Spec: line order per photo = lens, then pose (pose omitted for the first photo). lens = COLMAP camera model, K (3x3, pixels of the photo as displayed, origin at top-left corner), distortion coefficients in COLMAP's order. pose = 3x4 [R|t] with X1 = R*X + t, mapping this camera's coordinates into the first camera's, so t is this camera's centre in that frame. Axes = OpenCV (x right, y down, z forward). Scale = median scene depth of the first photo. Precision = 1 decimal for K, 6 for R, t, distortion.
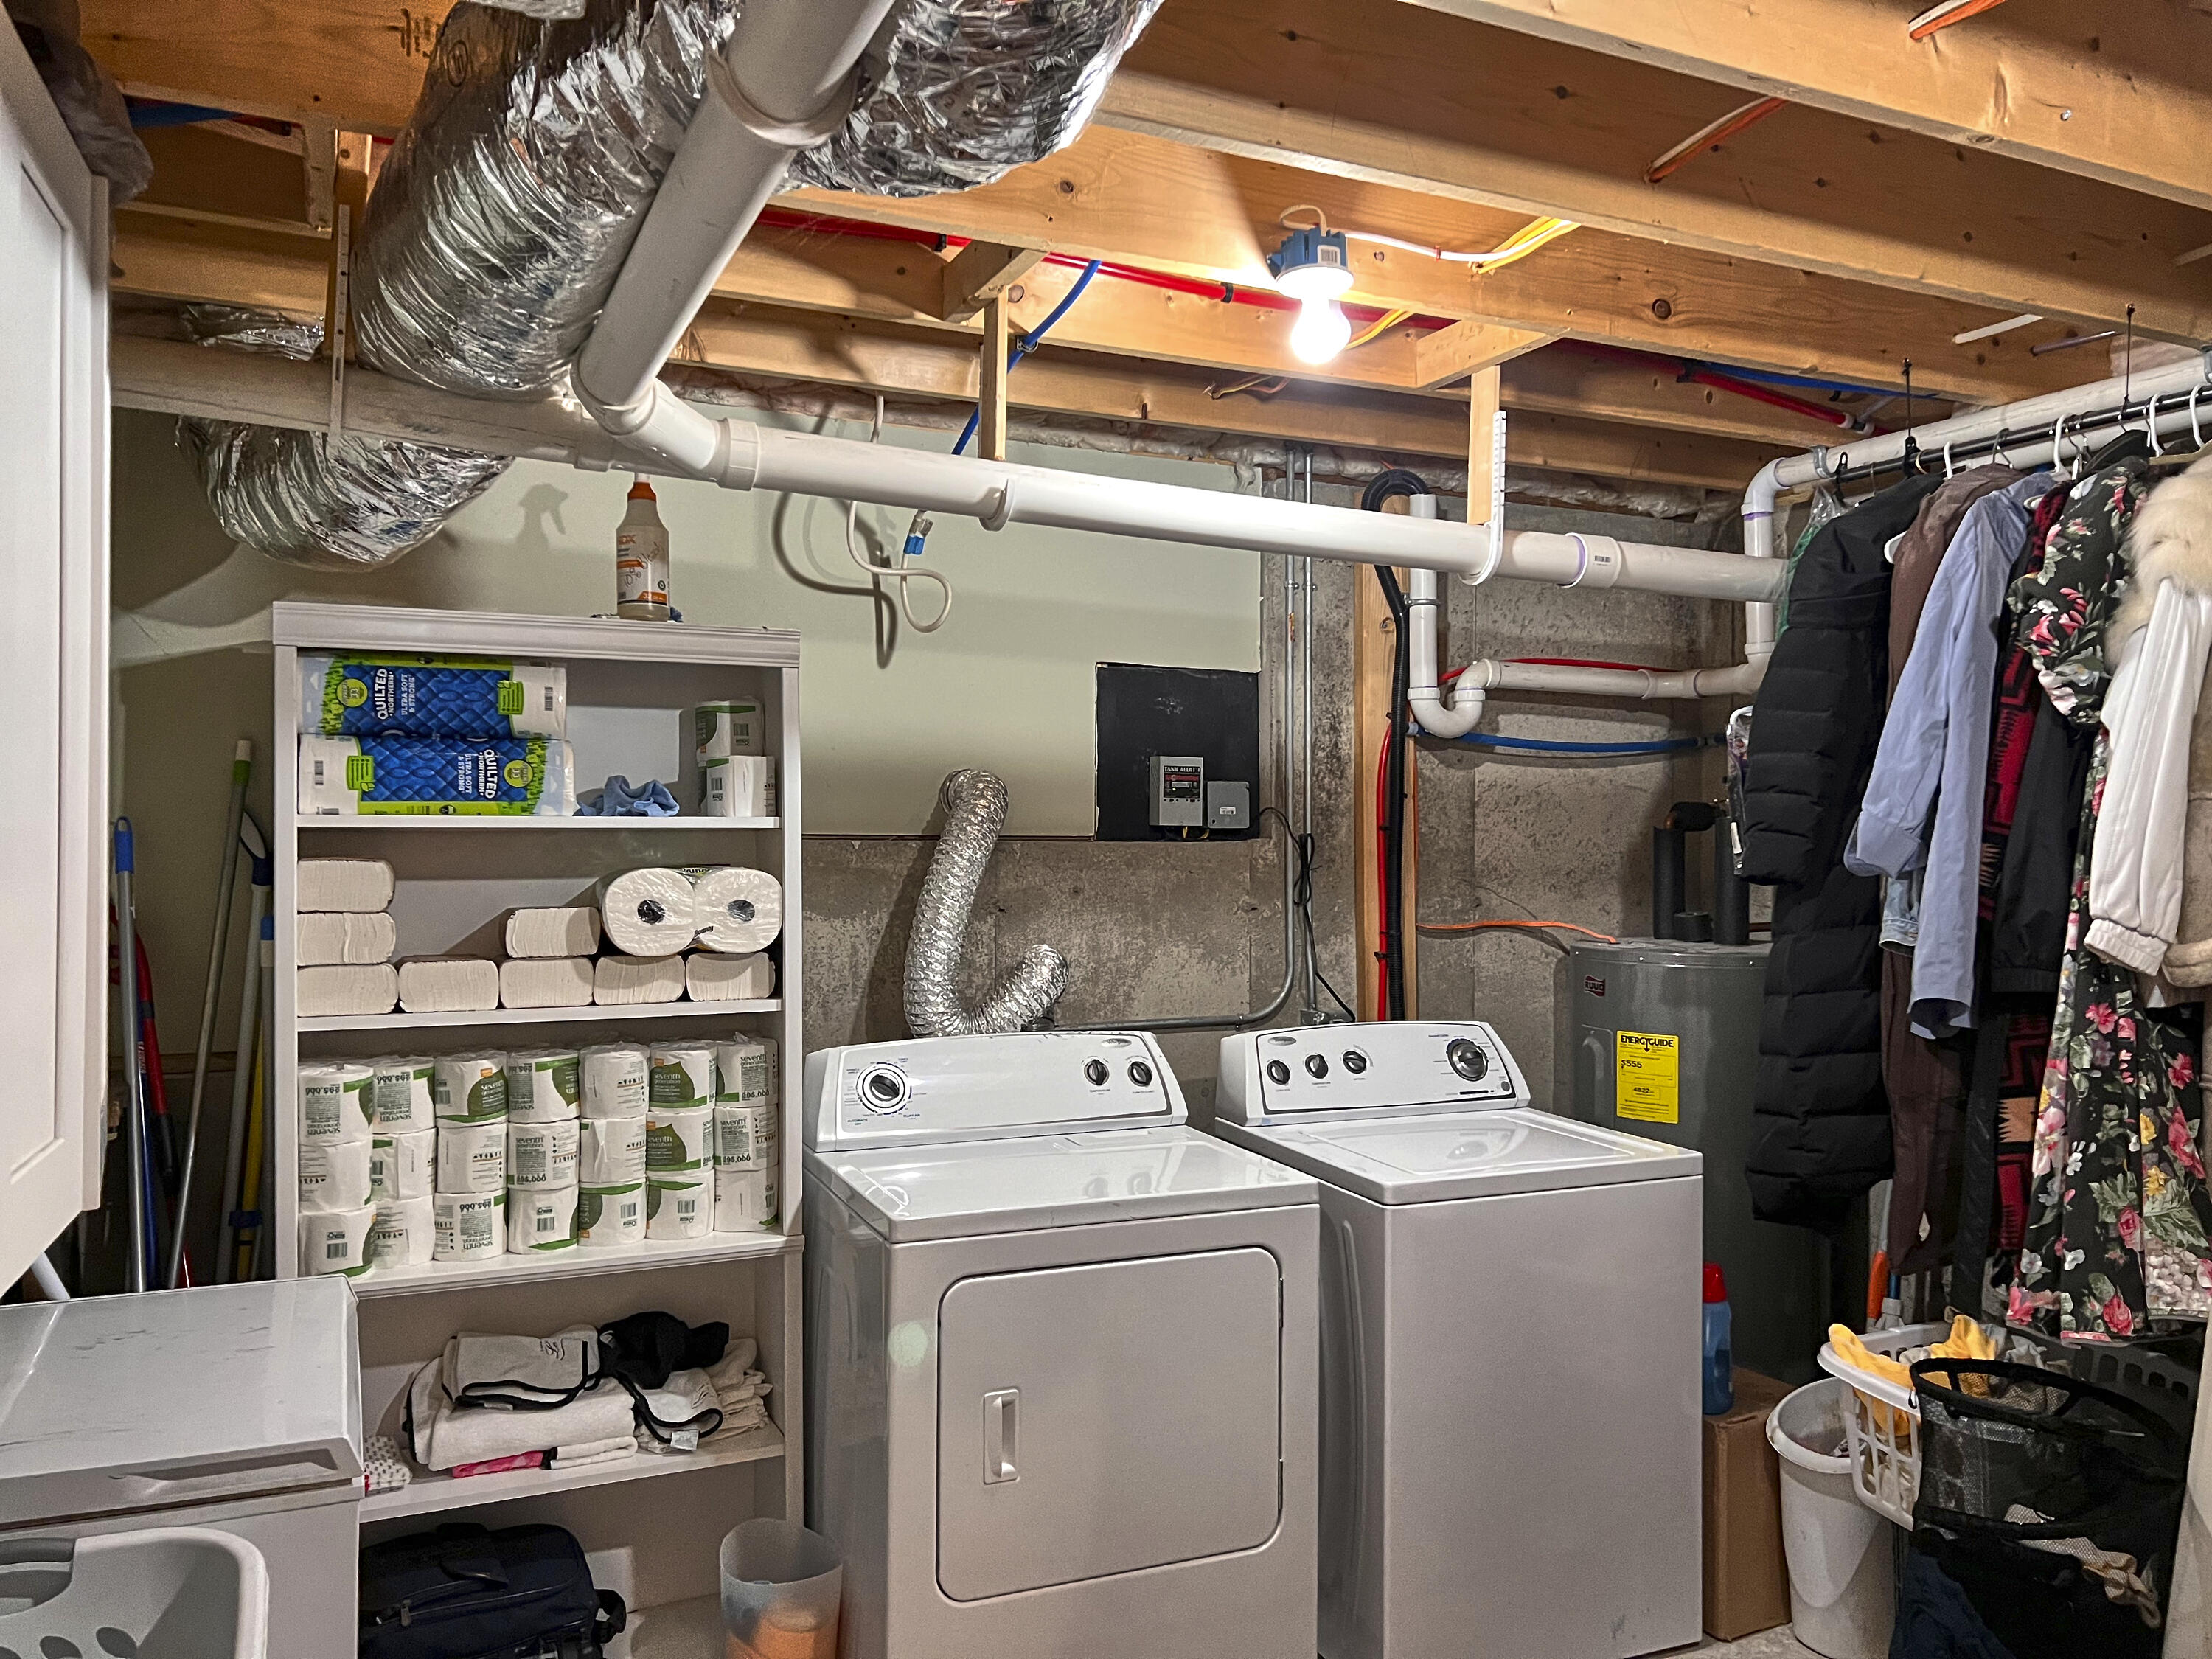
lens RADIAL K [[1634.6, 0, 1106.0], [0, 1634.6, 829.5], [0, 0, 1]] dist [0.127350, -0.000213]
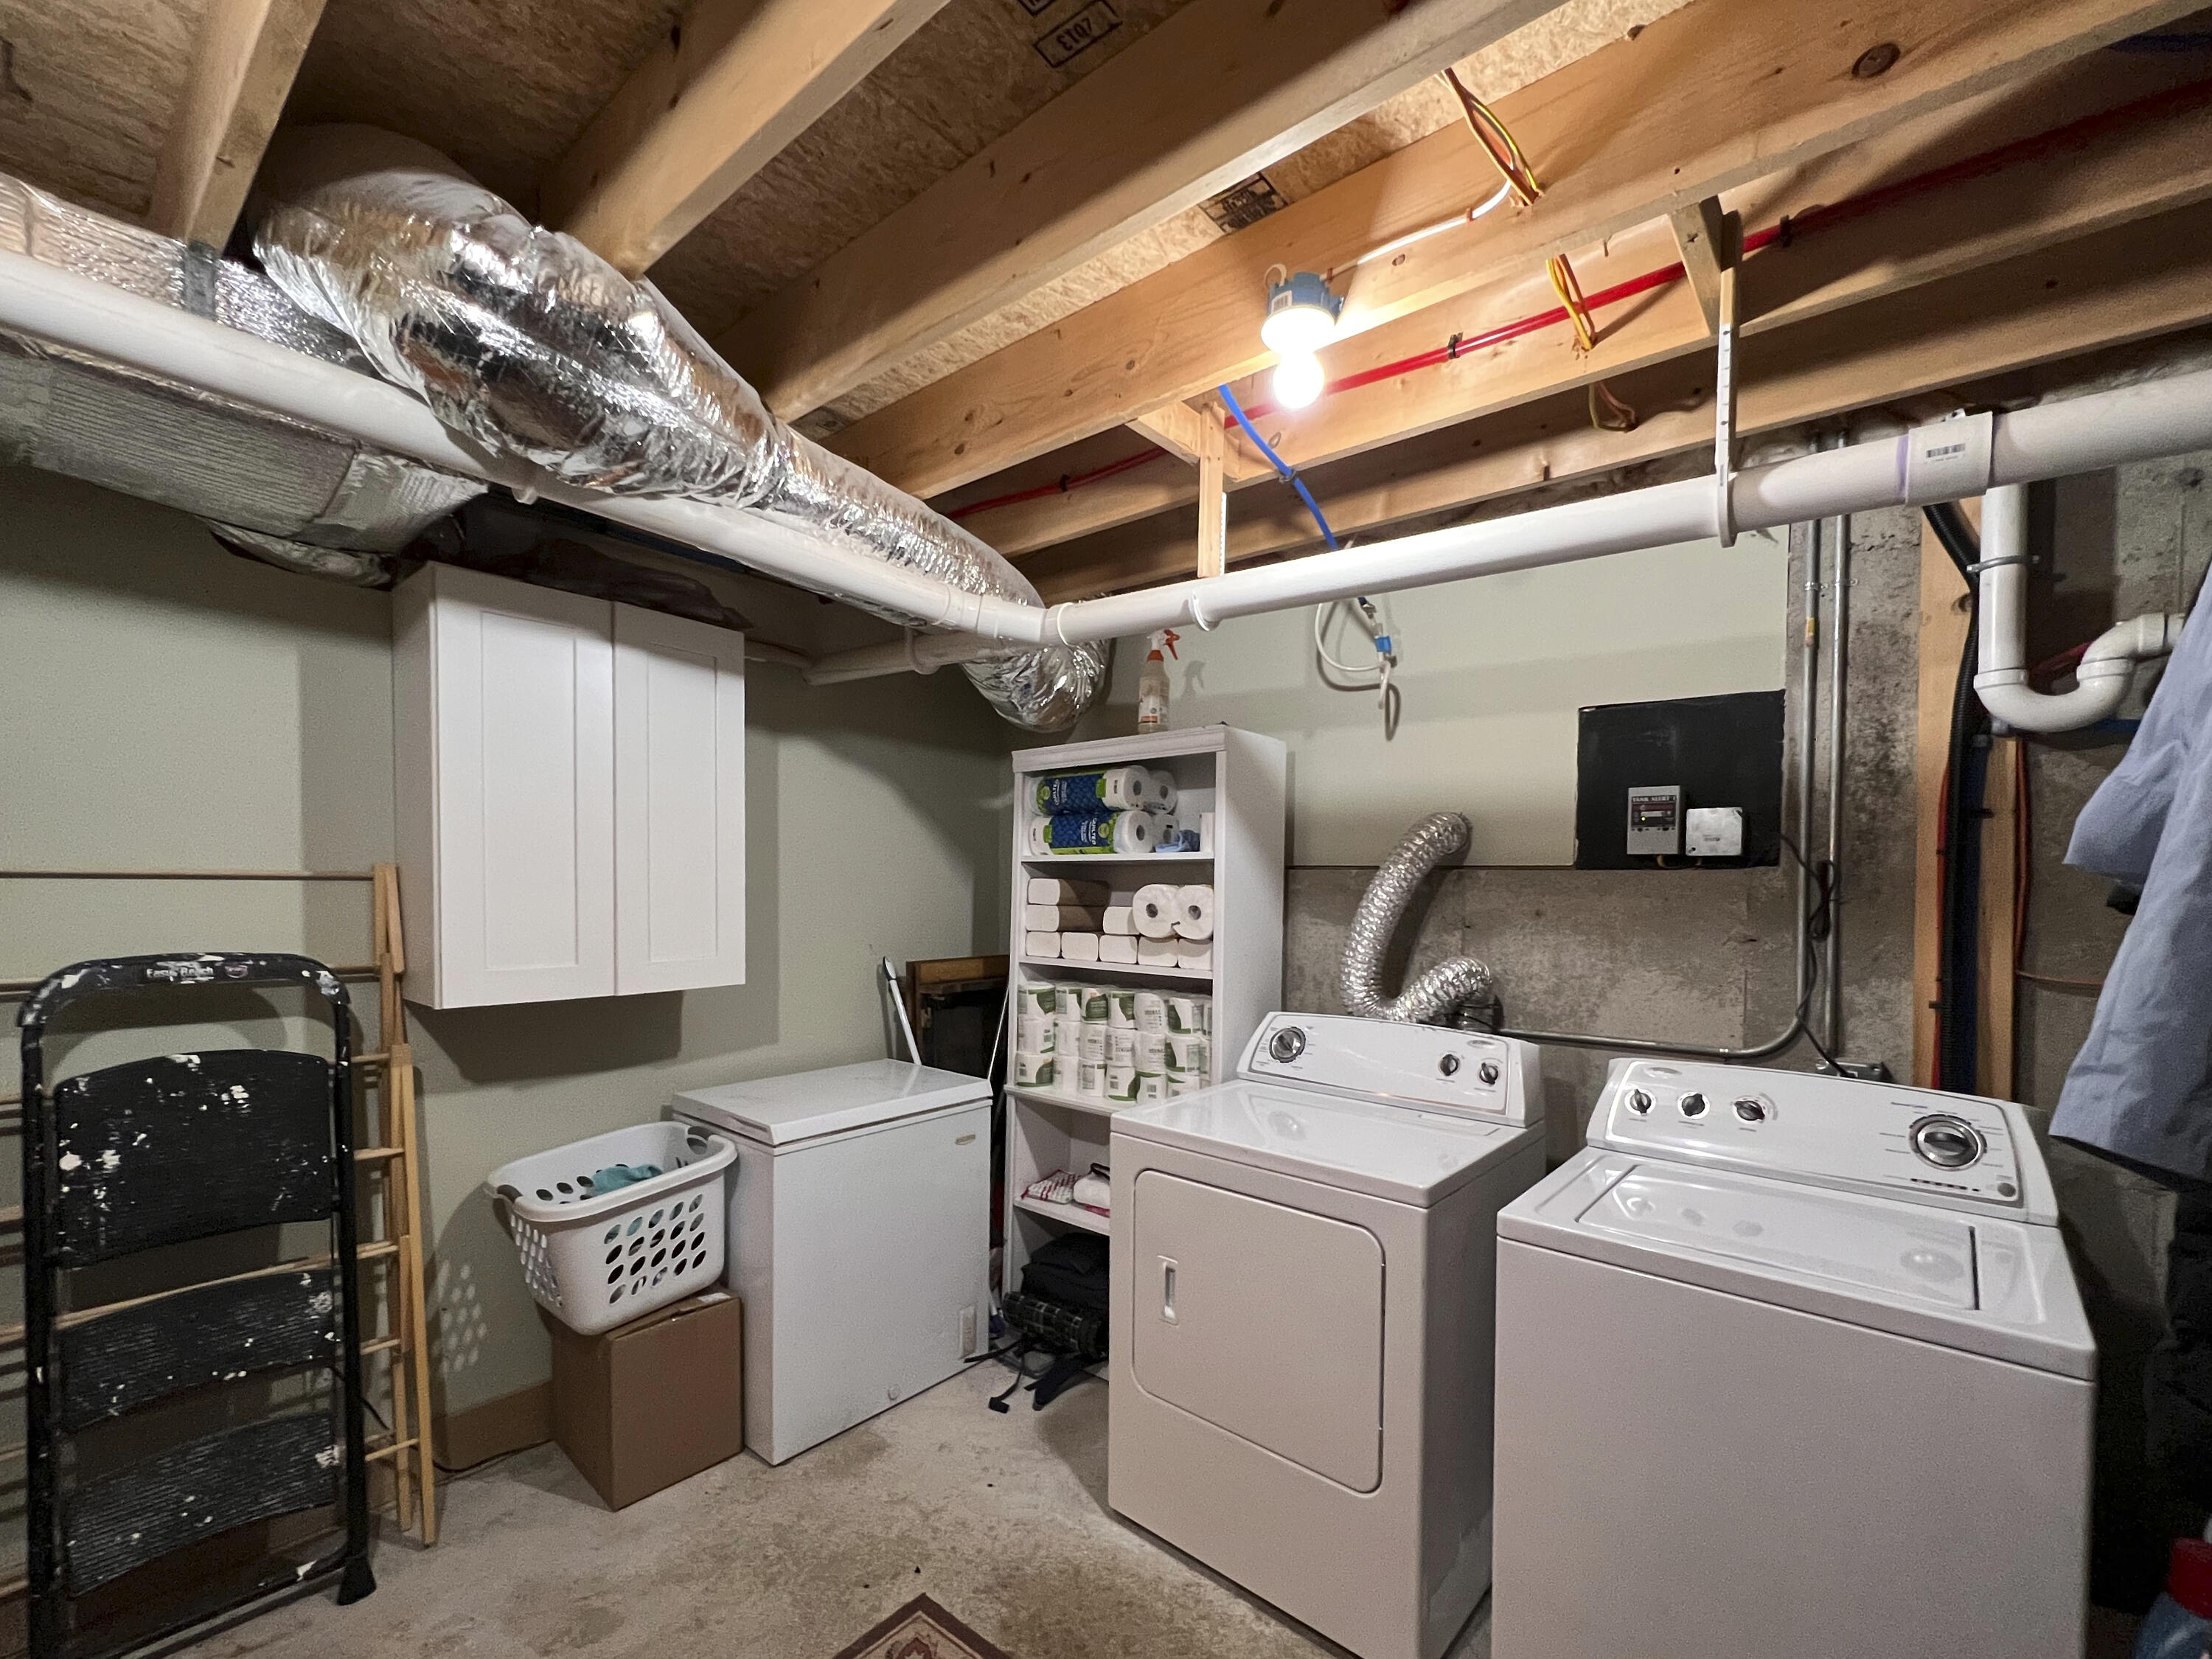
lens RADIAL K [[969.7, 0, 1104.6], [0, 969.7, 905.5], [0, 0, 1]] dist [-0.000004, -0.000130]
pose [[0.418272, 0.020440, -0.908092, 0.467469], [-0.007747, 0.999791, 0.018936, 0.021561], [0.908289, -0.000886, 0.418342, 0.444266]]
